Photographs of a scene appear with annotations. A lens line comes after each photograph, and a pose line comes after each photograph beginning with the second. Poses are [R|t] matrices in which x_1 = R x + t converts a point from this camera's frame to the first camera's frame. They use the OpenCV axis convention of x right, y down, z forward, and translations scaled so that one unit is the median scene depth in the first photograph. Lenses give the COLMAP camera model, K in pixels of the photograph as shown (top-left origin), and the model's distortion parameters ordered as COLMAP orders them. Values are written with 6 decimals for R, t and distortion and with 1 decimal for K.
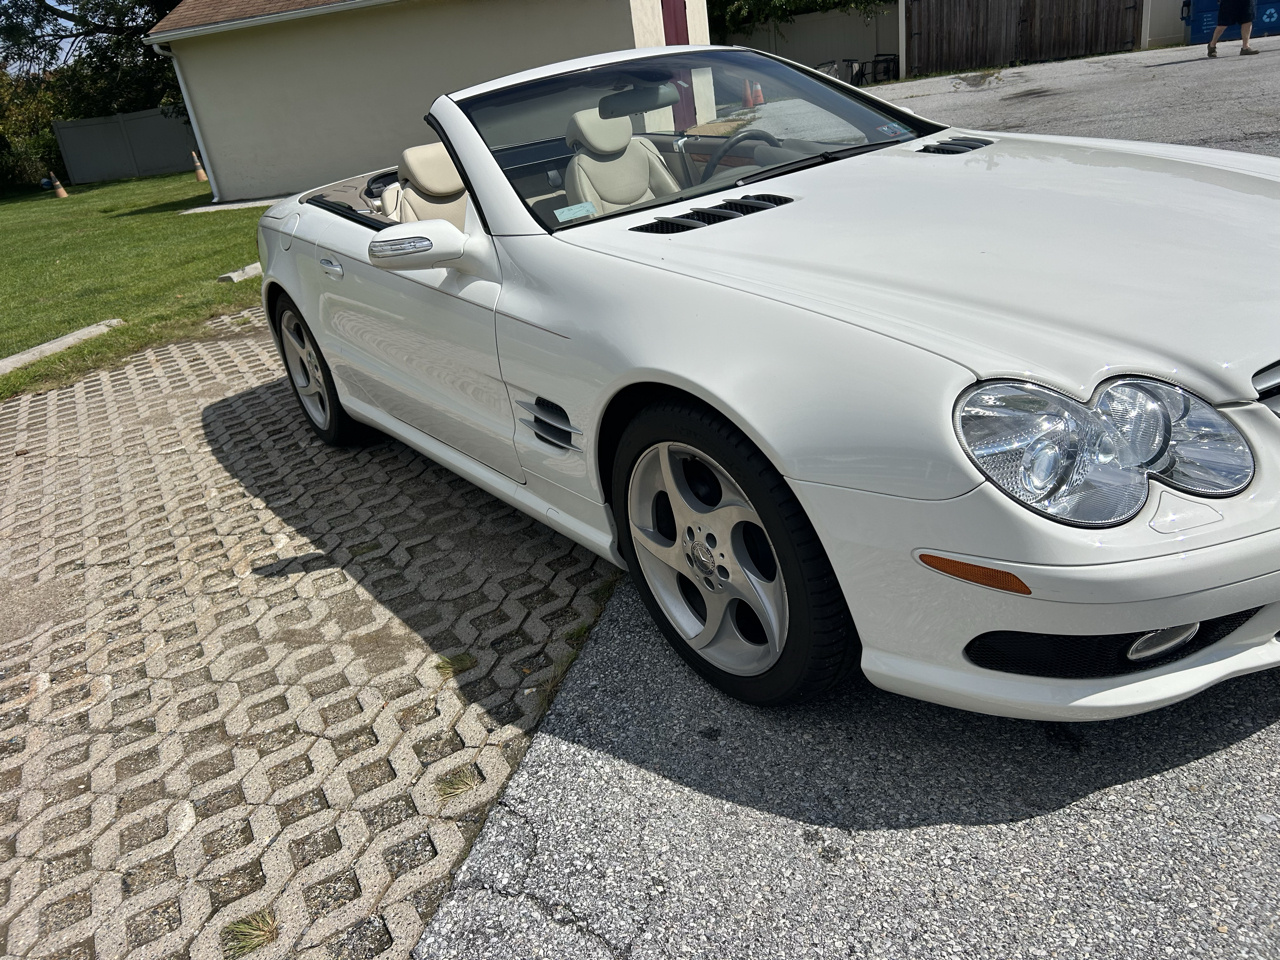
lens RADIAL K [[971.7, 0, 635.1], [0, 971.7, 466.6], [0, 0, 1]] dist [0.045840, -0.049137]
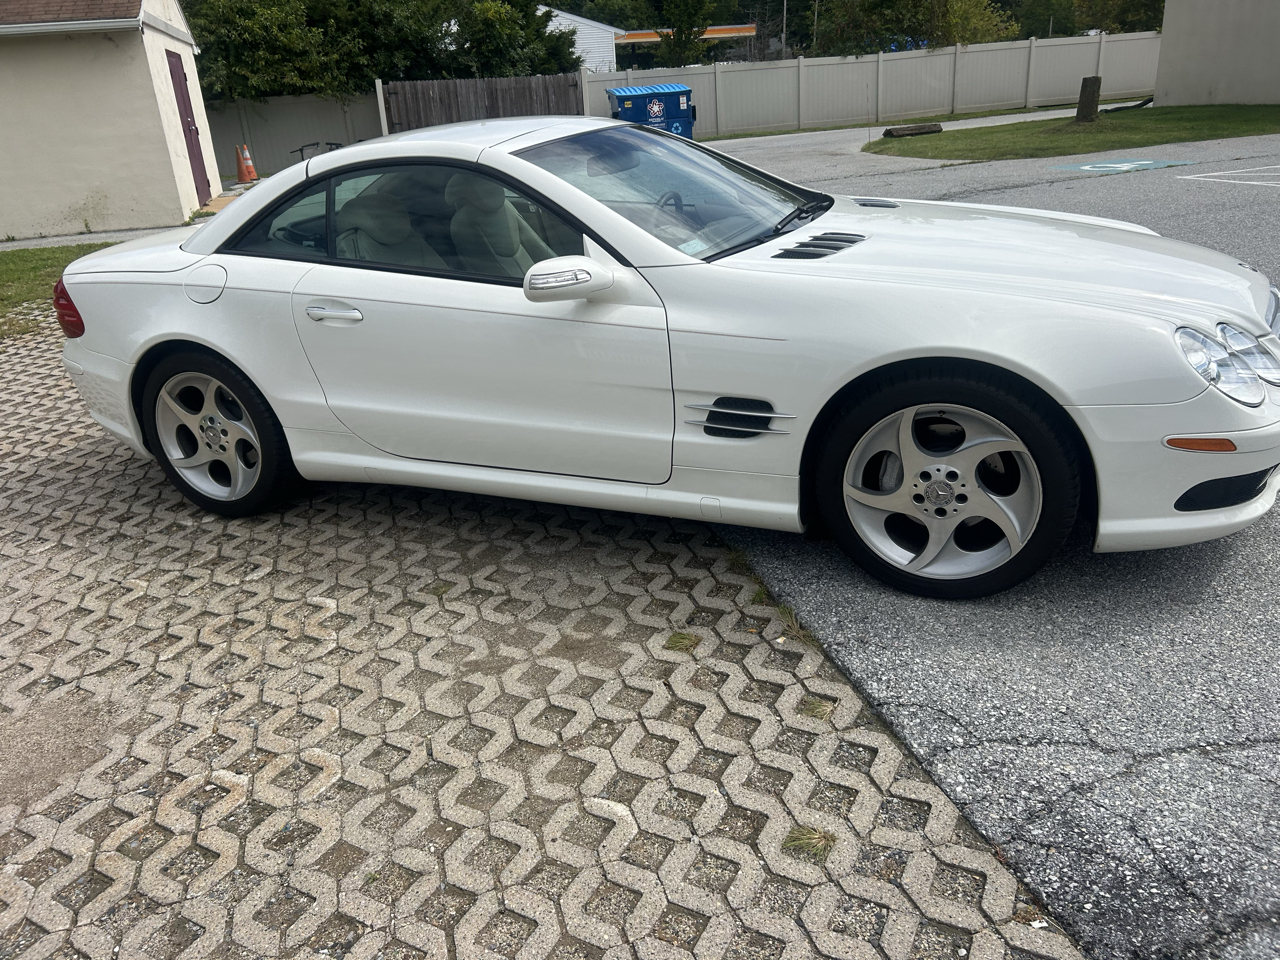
lens RADIAL K [[971.7, 0, 619.9], [0, 971.7, 467.0], [0, 0, 1]] dist [0.045840, -0.049137]
pose [[0.854516, -0.111588, 0.507297, -0.807688], [0.151649, 0.987696, -0.038186, 0.037280], [-0.496794, 0.109562, 0.860925, 0.056729]]
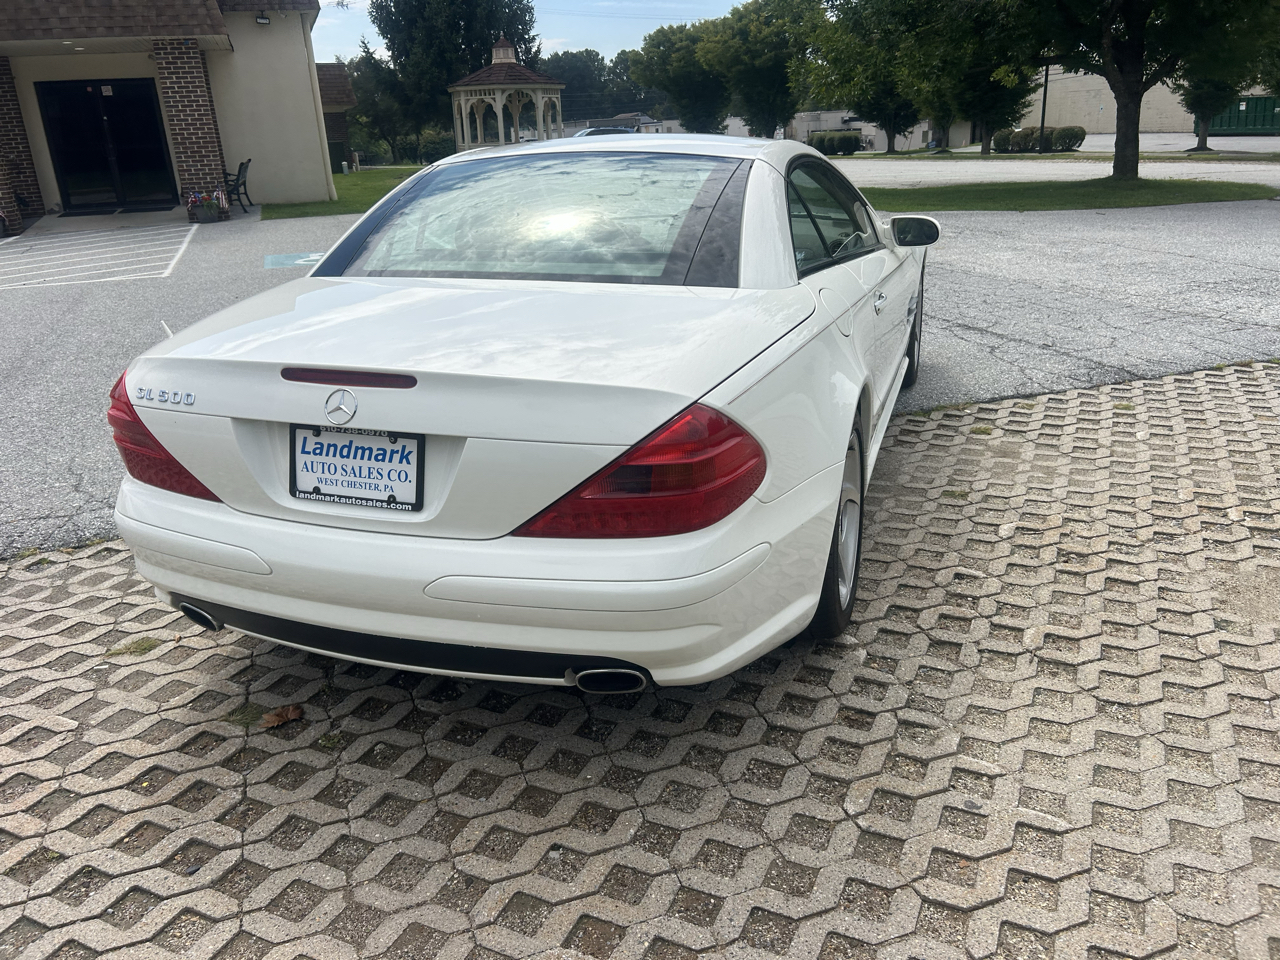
lens RADIAL K [[971.7, 0, 621.2], [0, 971.7, 494.9], [0, 0, 1]] dist [0.045840, -0.049137]
pose [[-0.560699, -0.134623, 0.817002, -1.369913], [0.429481, 0.796306, 0.425961, -0.806724], [-0.707928, 0.589723, -0.388671, 2.338784]]
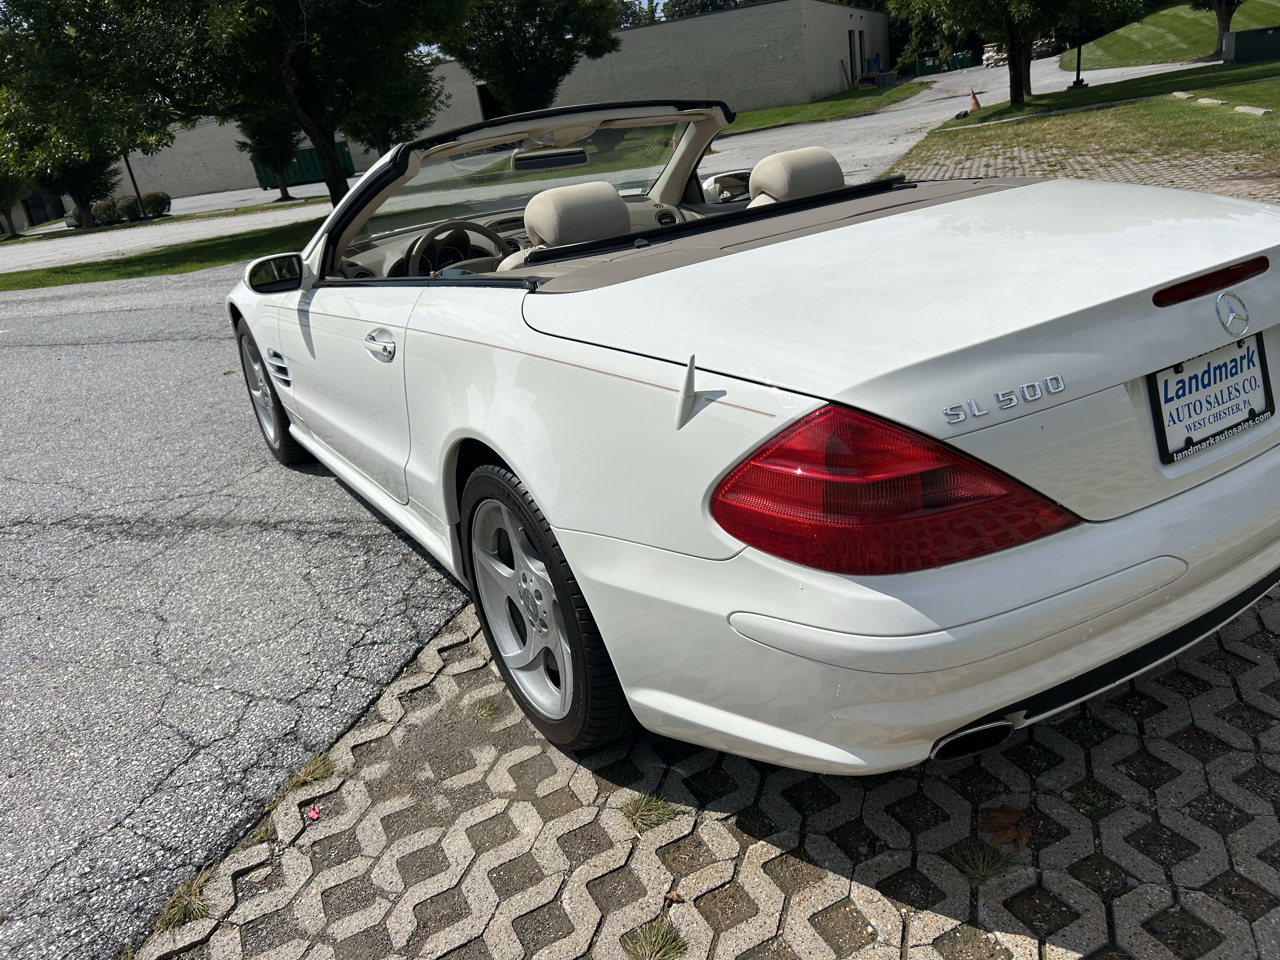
lens RADIAL K [[971.7, 0, 648.0], [0, 971.7, 498.1], [0, 0, 1]] dist [0.045840, -0.049137]
pose [[-0.961012, 0.232343, 0.149907, -0.214500], [0.270266, 0.674771, 0.686761, -1.095979], [0.058412, 0.700501, -0.711257, 2.679293]]
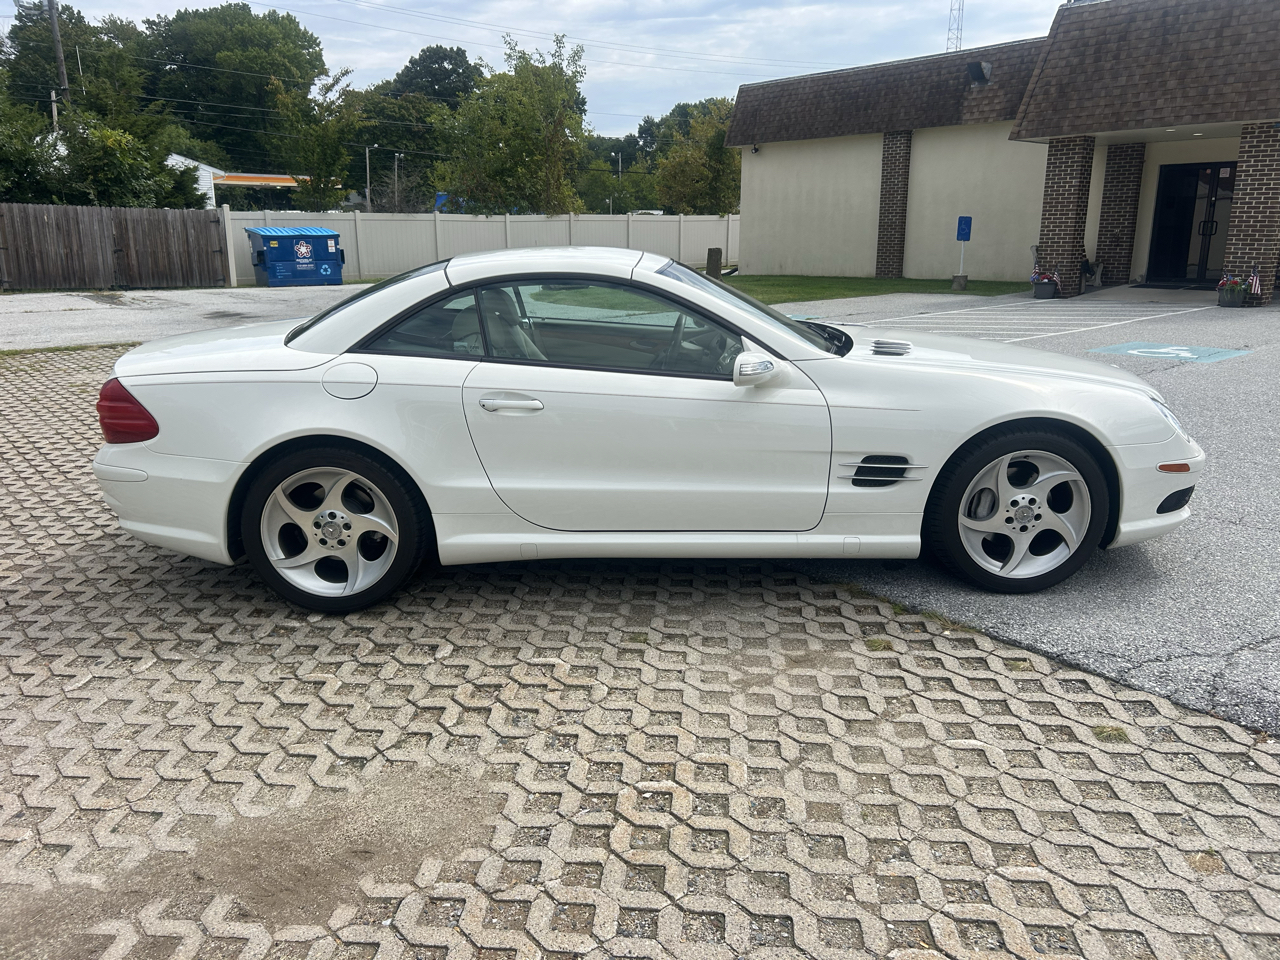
lens RADIAL K [[971.7, 0, 638.8], [0, 971.7, 470.2], [0, 0, 1]] dist [0.045840, -0.049137]
pose [[0.554314, -0.065506, 0.829726, -1.582692], [0.247314, 0.964835, -0.089050, -0.003124], [-0.794715, 0.254565, 0.551022, 0.440288]]
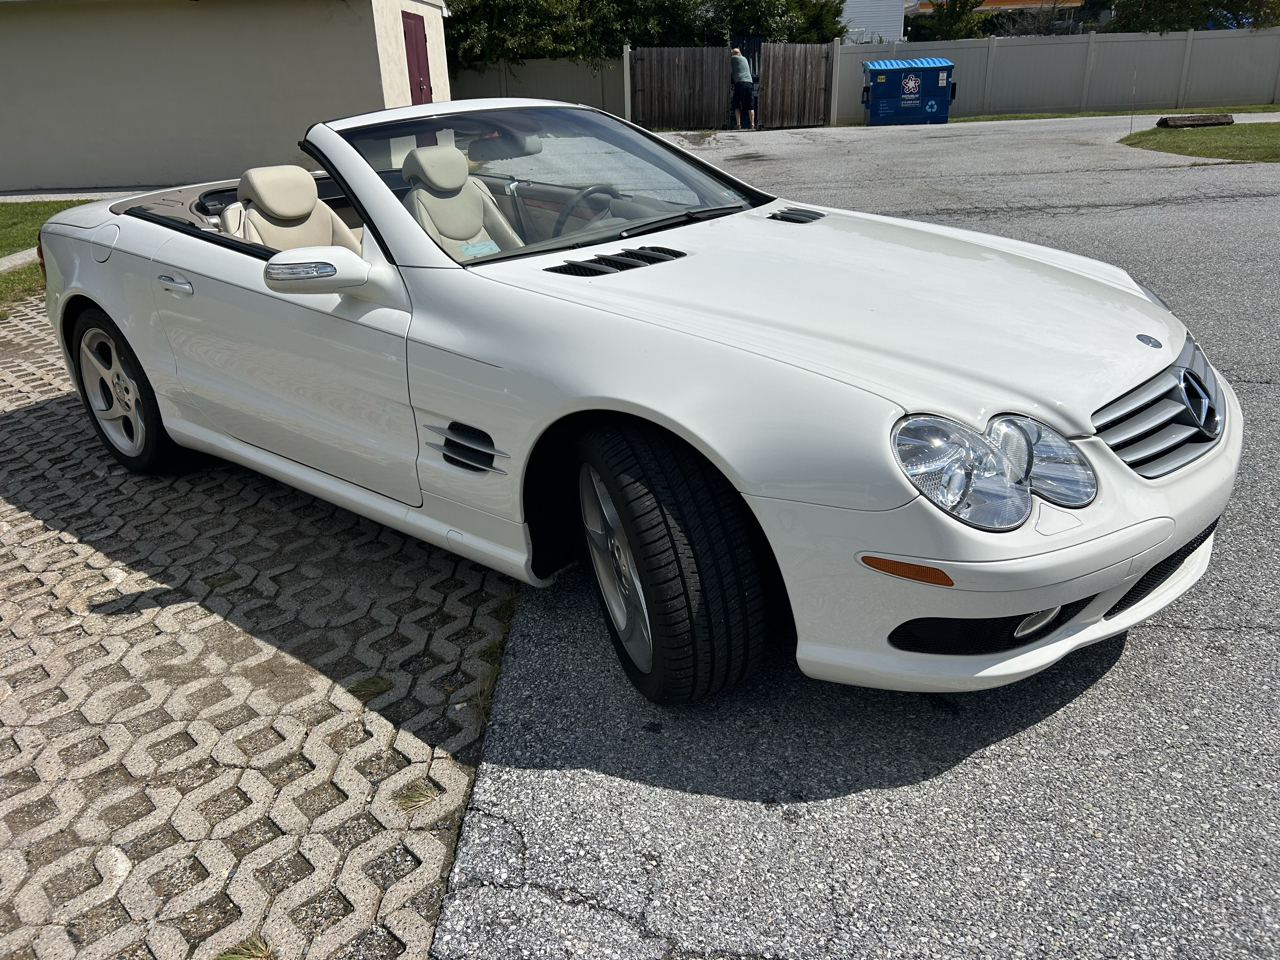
lens RADIAL K [[971.7, 0, 633.1], [0, 971.7, 467.1], [0, 0, 1]] dist [0.045840, -0.049137]
pose [[0.959100, -0.002470, 0.283056, -0.214805], [0.011493, 0.999477, -0.030222, 0.009356], [-0.282833, 0.032239, 0.958627, -0.053264]]
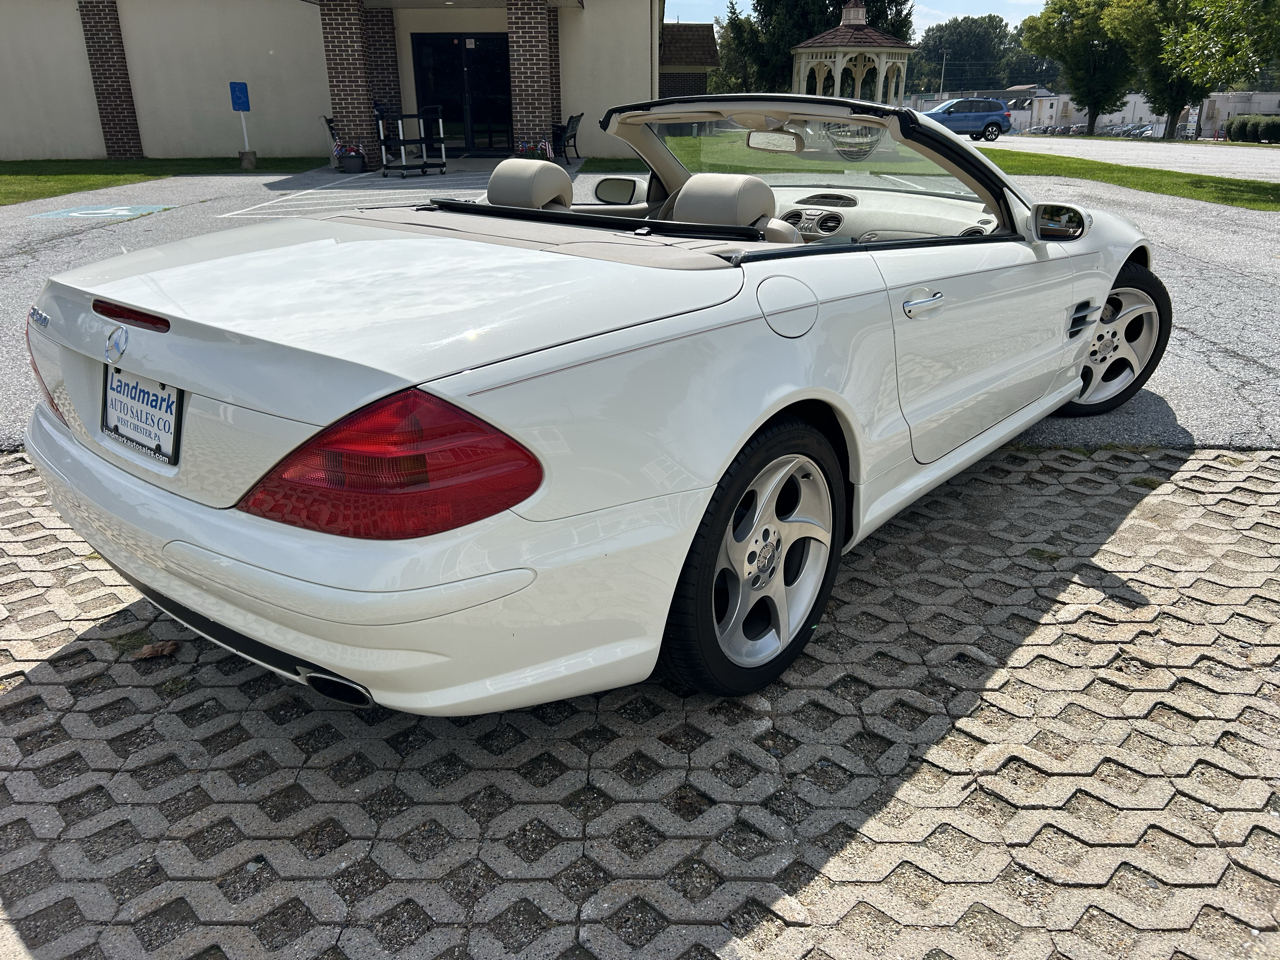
lens RADIAL K [[971.7, 0, 641.4], [0, 971.7, 485.3], [0, 0, 1]] dist [0.045840, -0.049137]
pose [[-0.258446, -0.221158, 0.940370, -1.423122], [0.407500, 0.857636, 0.313695, -0.588650], [-0.875871, 0.464274, -0.131530, 1.918133]]
